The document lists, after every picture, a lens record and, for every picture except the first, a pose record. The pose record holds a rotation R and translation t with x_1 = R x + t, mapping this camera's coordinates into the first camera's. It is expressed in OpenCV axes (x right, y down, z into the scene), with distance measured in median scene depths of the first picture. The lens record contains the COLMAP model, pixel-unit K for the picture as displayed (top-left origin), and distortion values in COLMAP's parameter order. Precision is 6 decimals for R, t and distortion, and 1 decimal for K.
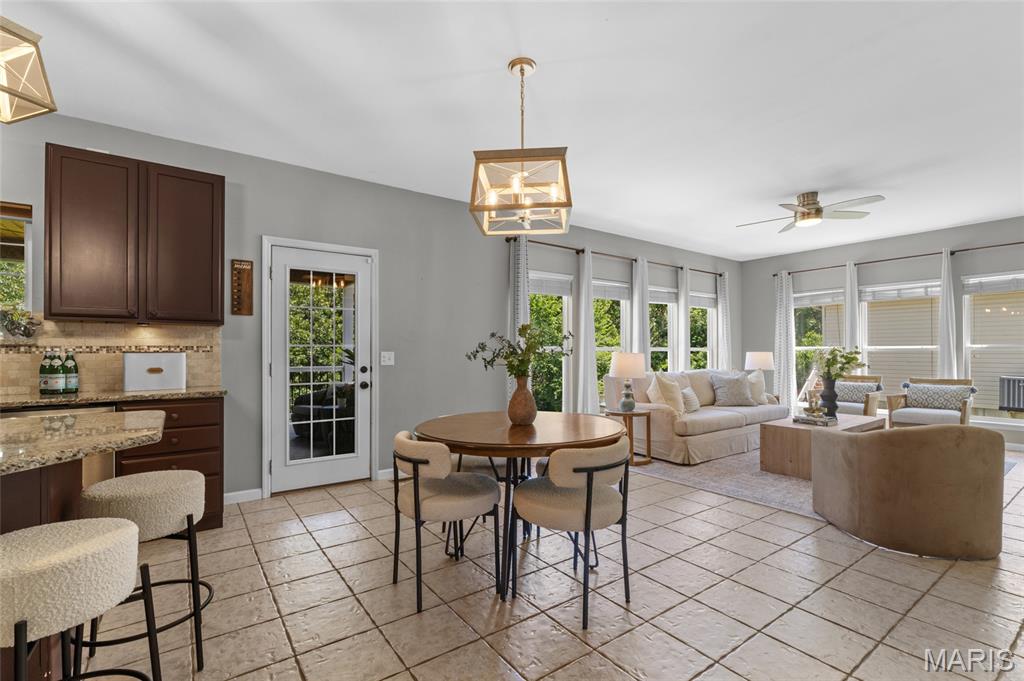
lens RADIAL K [[459.6, 0, 517.7], [0, 459.6, 345.8], [0, 0, 1]] dist [-0.002158, 0.000123]
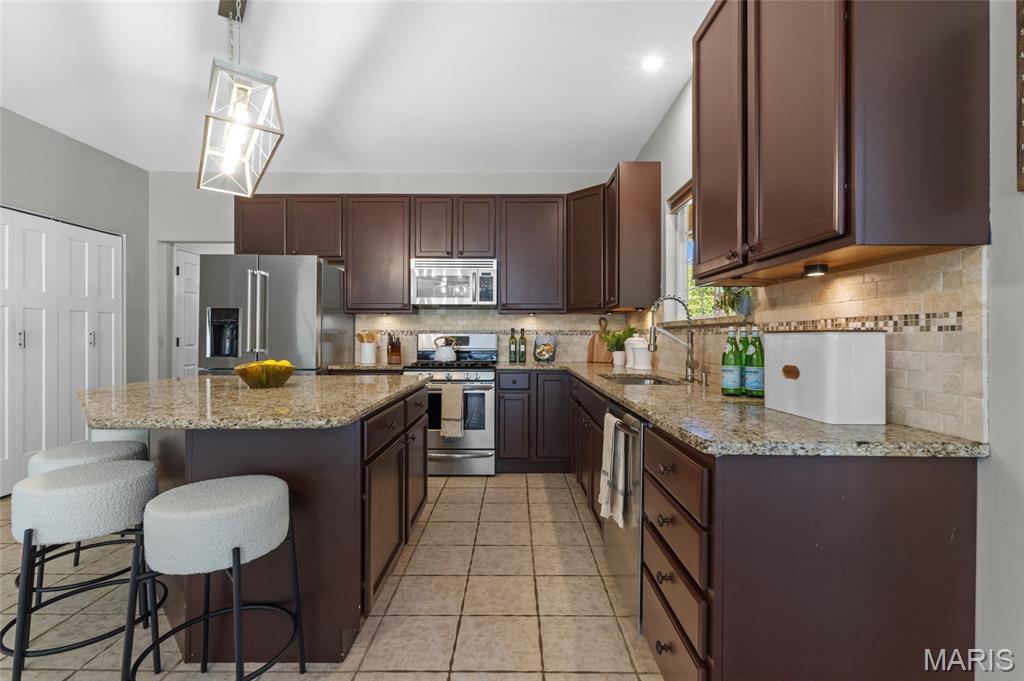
lens RADIAL K [[459.6, 0, 512.6], [0, 459.6, 336.3], [0, 0, 1]] dist [-0.002158, 0.000123]
pose [[-0.591766, -0.000315, -0.806110, -0.240534], [0.006208, 0.999968, -0.004949, 0.018357], [0.806086, -0.007933, -0.591745, 0.992573]]
